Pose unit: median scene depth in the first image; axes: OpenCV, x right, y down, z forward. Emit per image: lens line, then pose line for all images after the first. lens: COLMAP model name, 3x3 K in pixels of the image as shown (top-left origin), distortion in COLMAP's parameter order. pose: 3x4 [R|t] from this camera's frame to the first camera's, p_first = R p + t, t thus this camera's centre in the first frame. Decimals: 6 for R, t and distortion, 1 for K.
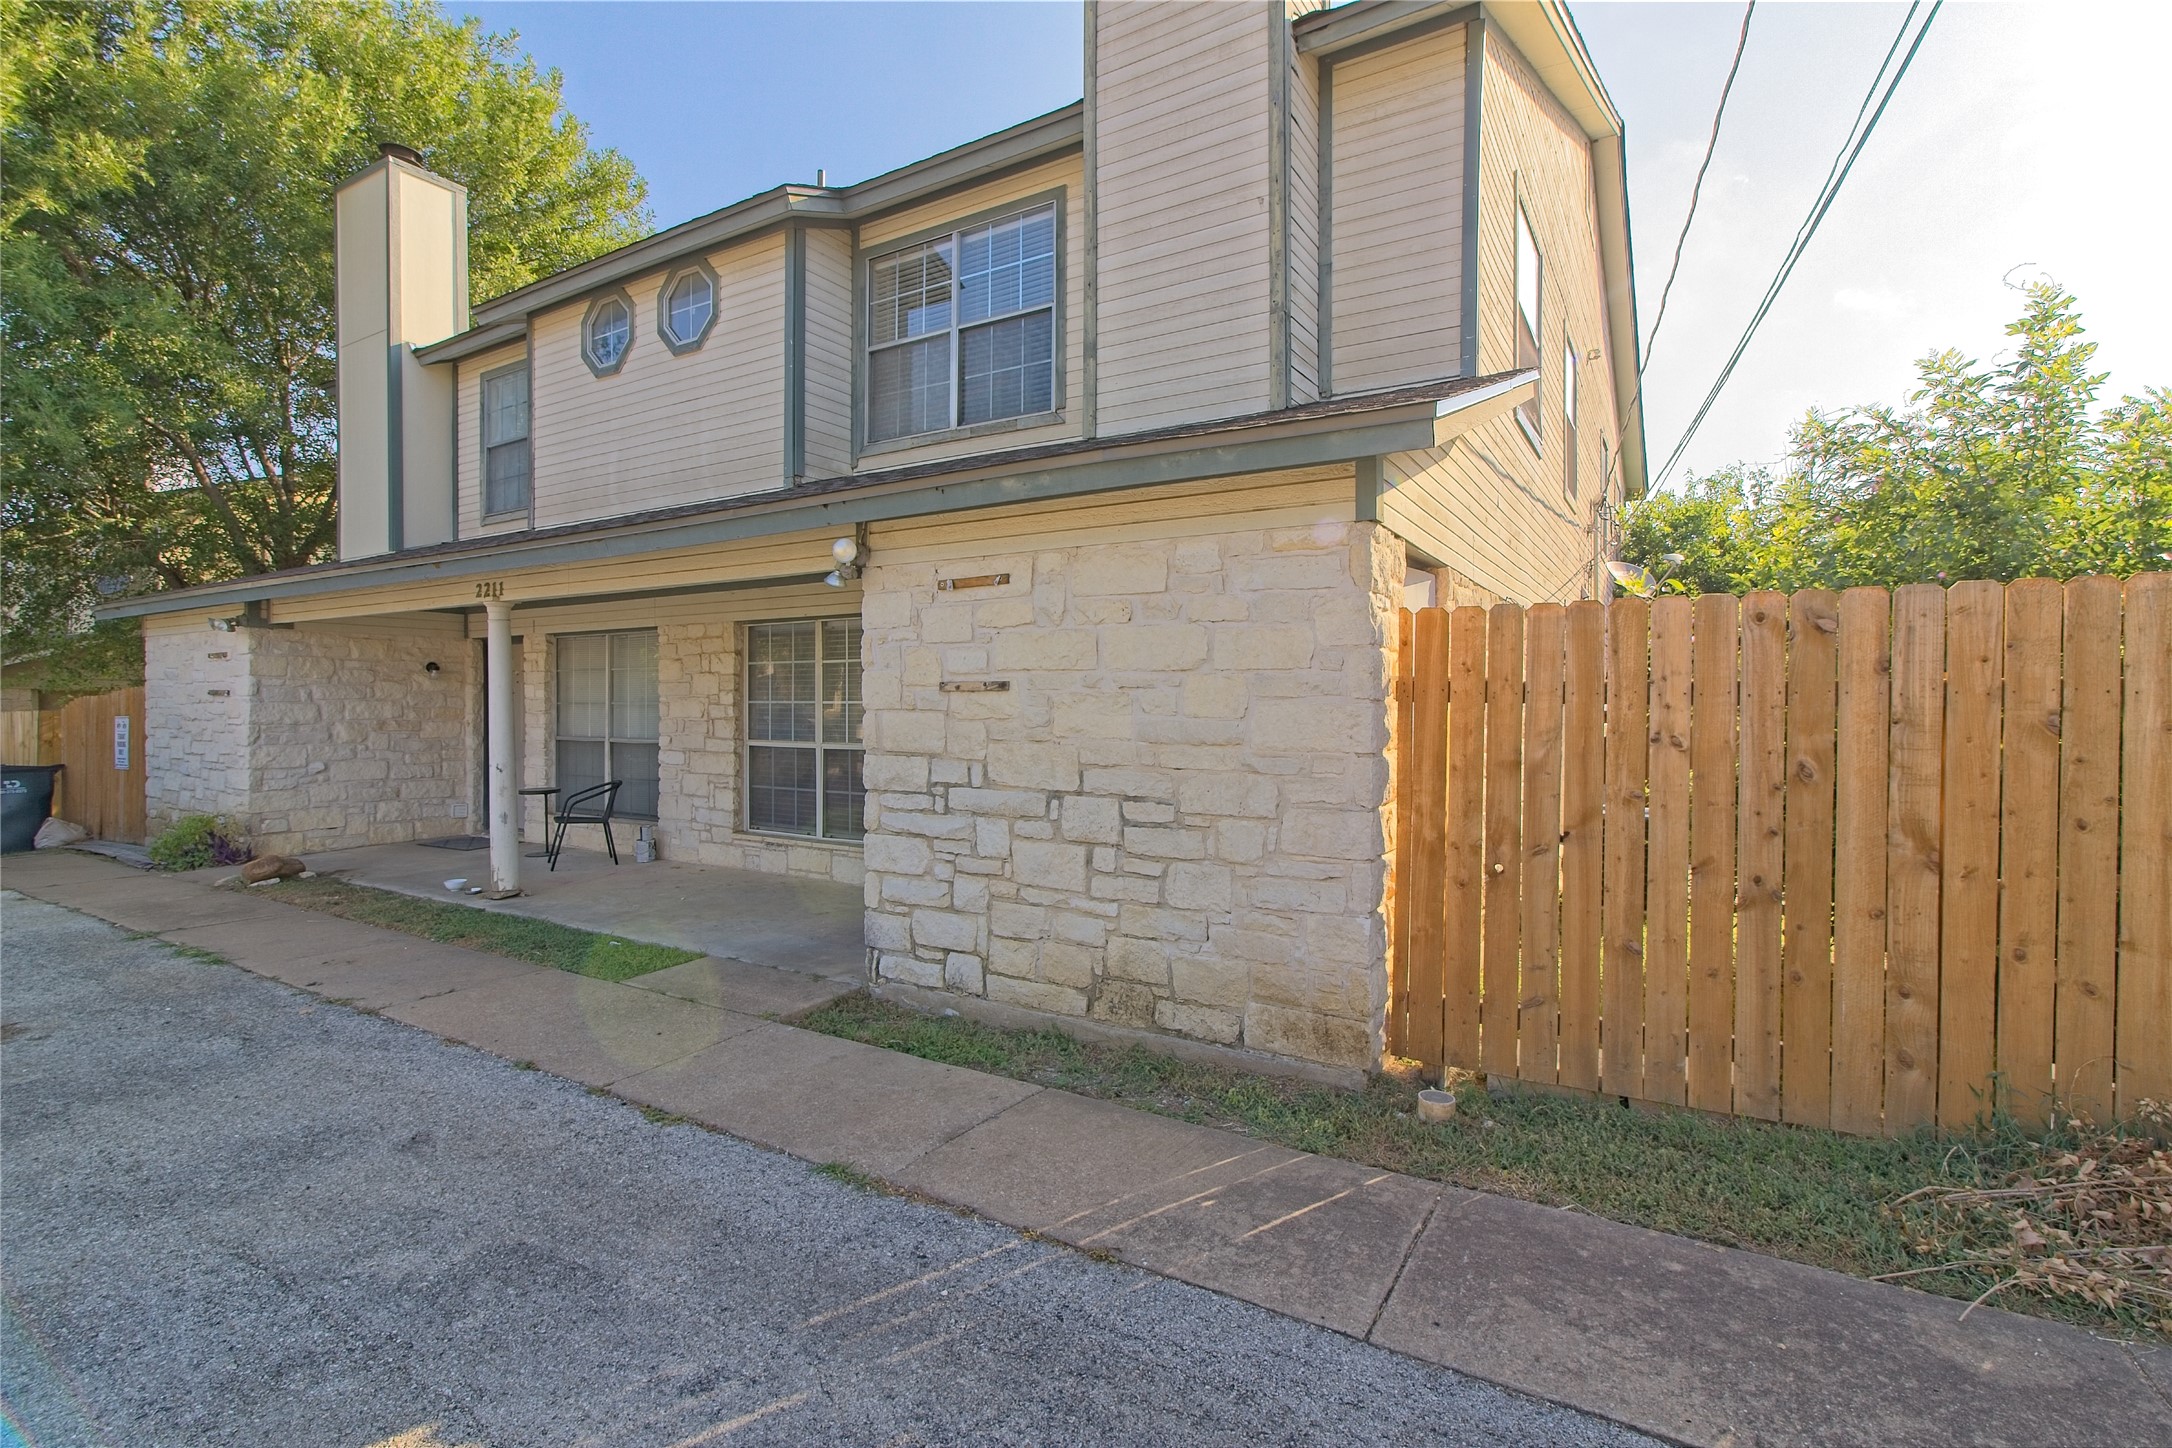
lens RADIAL K [[1000.7, 0, 1078.9], [0, 1000.7, 708.9], [0, 0, 1]] dist [-0.005934, 0.002591]
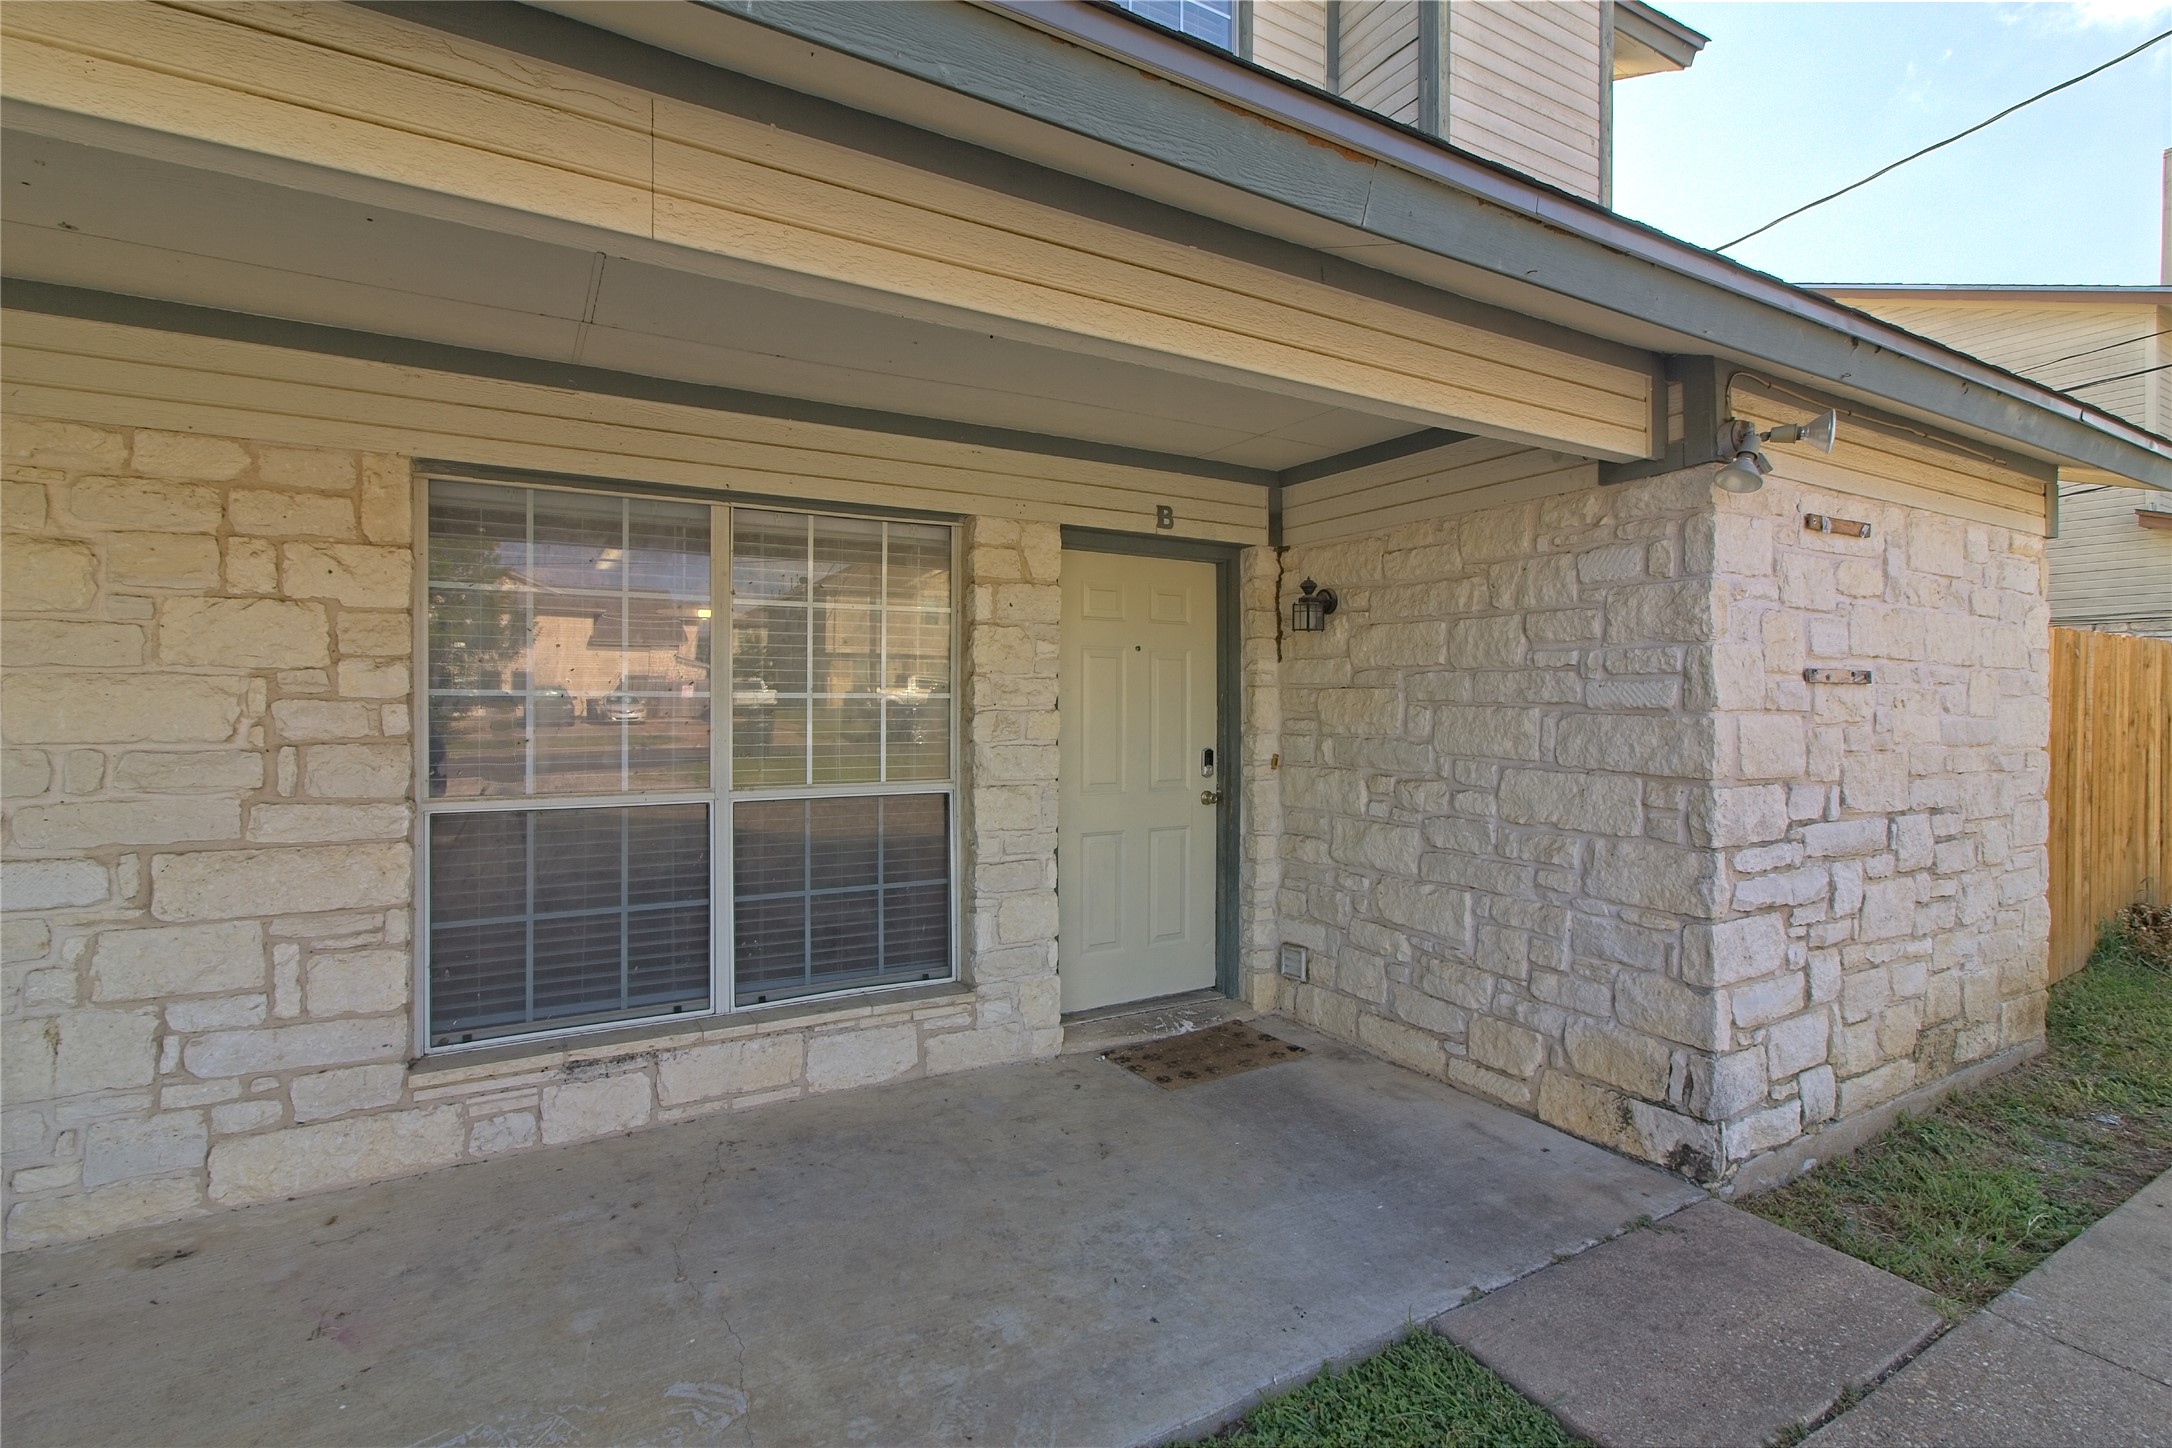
lens RADIAL K [[1000.7, 0, 1078.9], [0, 1000.7, 708.9], [0, 0, 1]] dist [-0.005934, 0.002591]
pose [[0.472826, -0.004191, 0.881146, -0.536332], [0.001707, 0.999991, 0.003841, -0.001814], [-0.881154, -0.000311, 0.472829, 0.631704]]
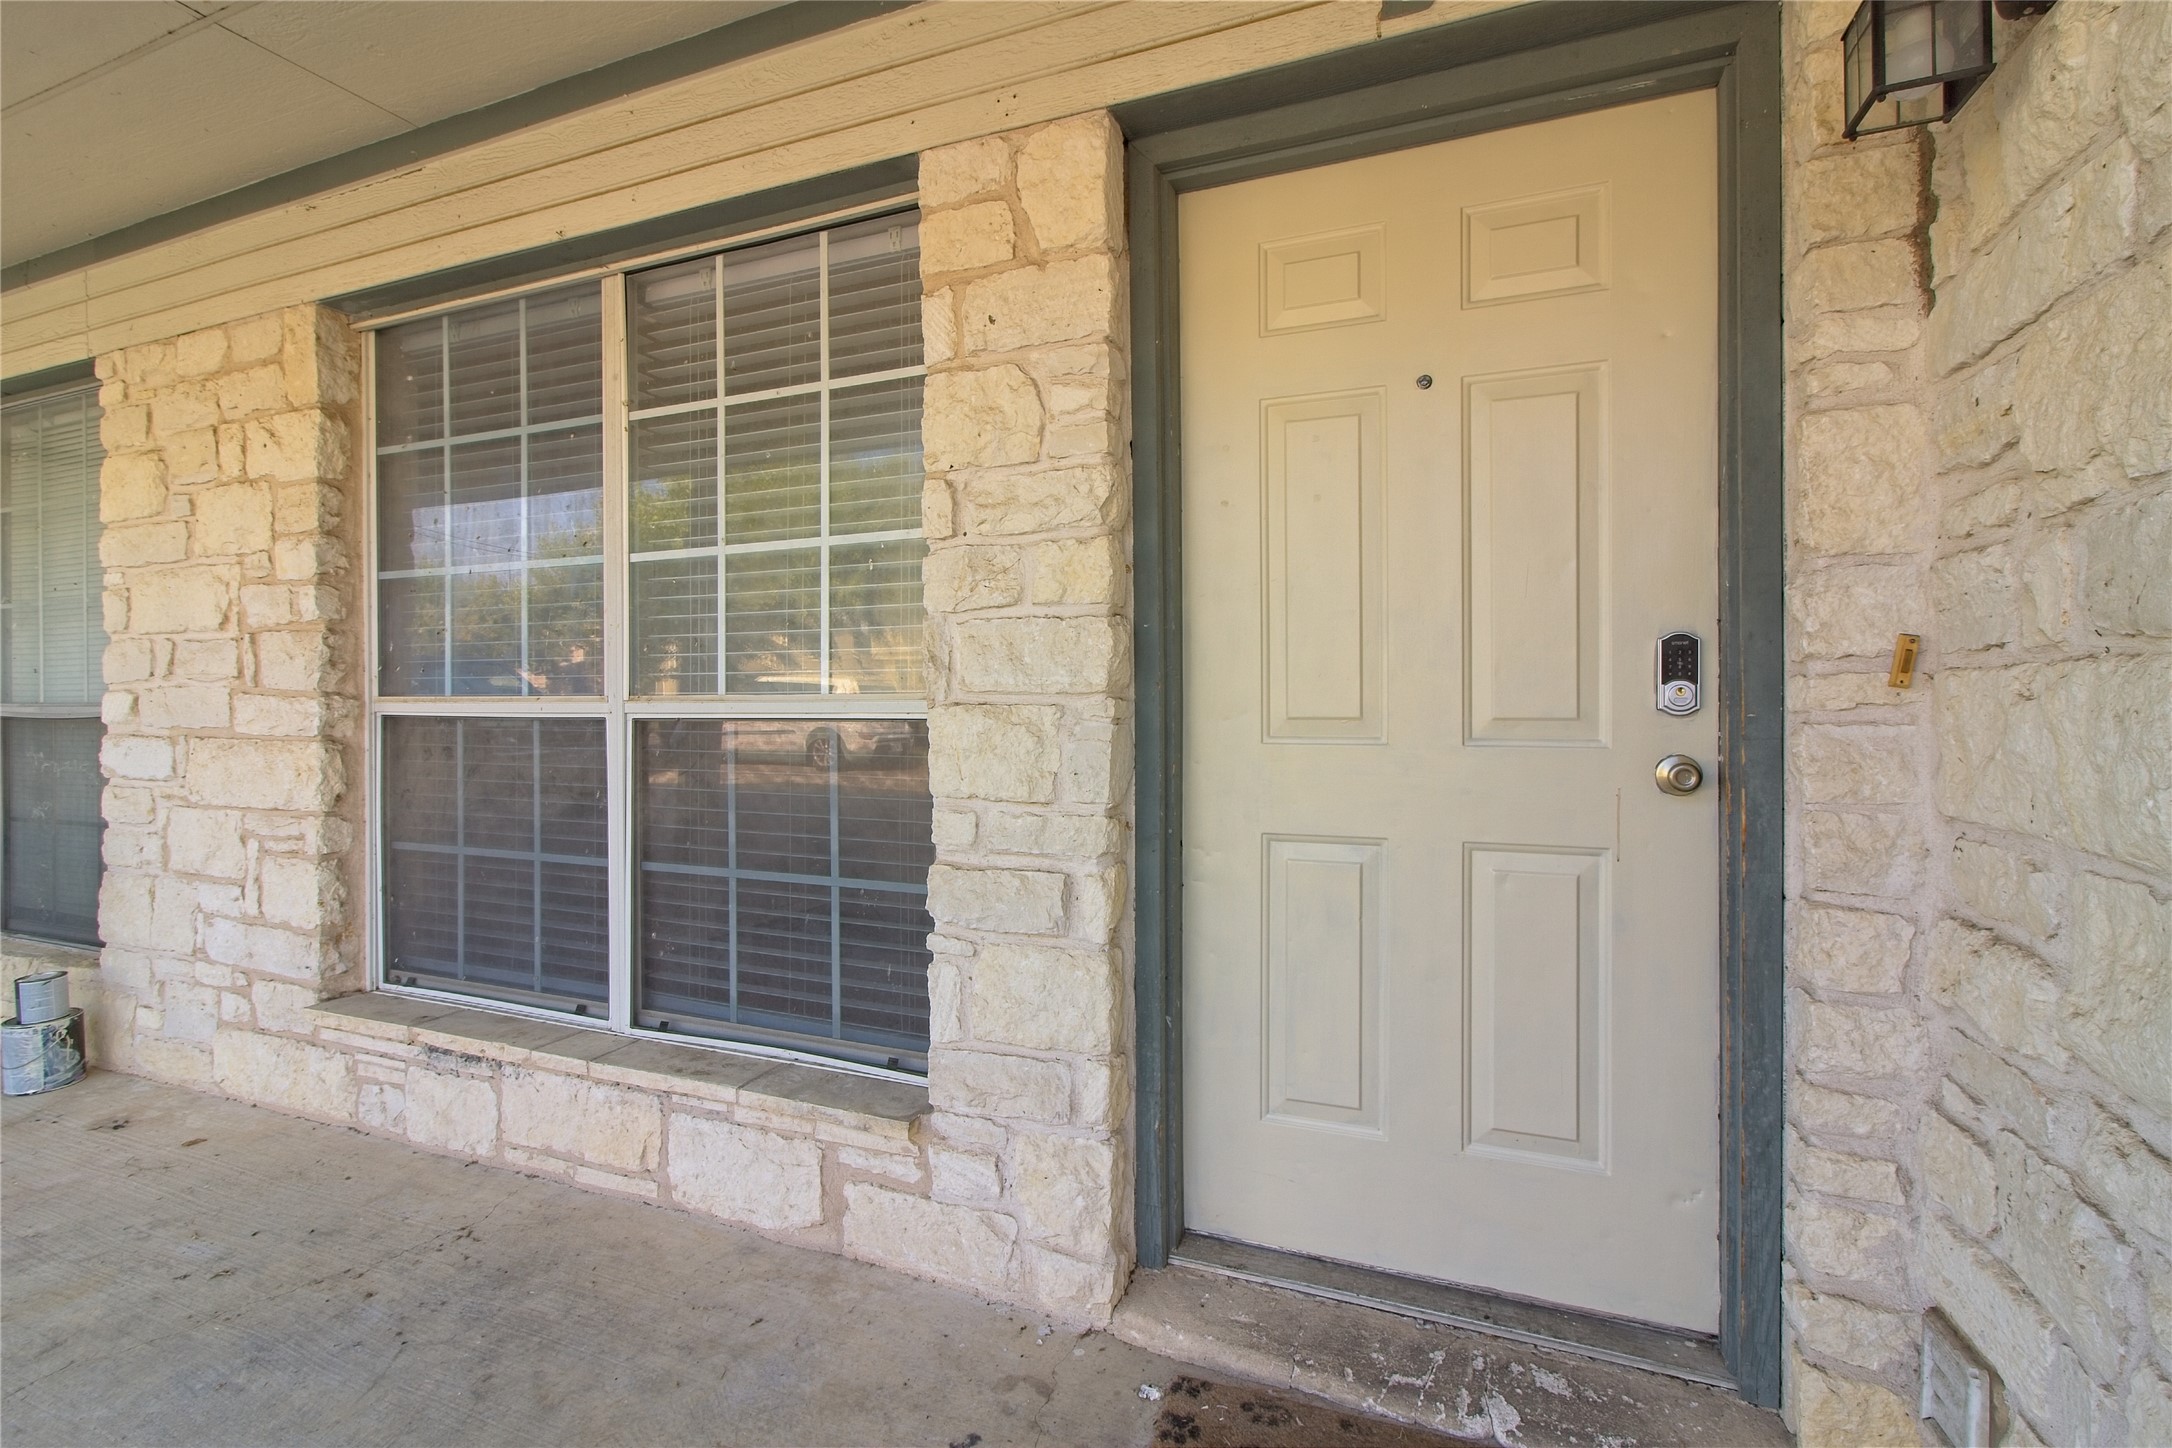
lens RADIAL K [[1000.7, 0, 1078.9], [0, 1000.7, 708.9], [0, 0, 1]] dist [-0.005934, 0.002591]
pose [[0.986618, -0.003413, 0.163015, -0.166748], [0.003558, 0.999993, -0.000598, 0.035677], [-0.163012, 0.001170, 0.986623, 0.661523]]
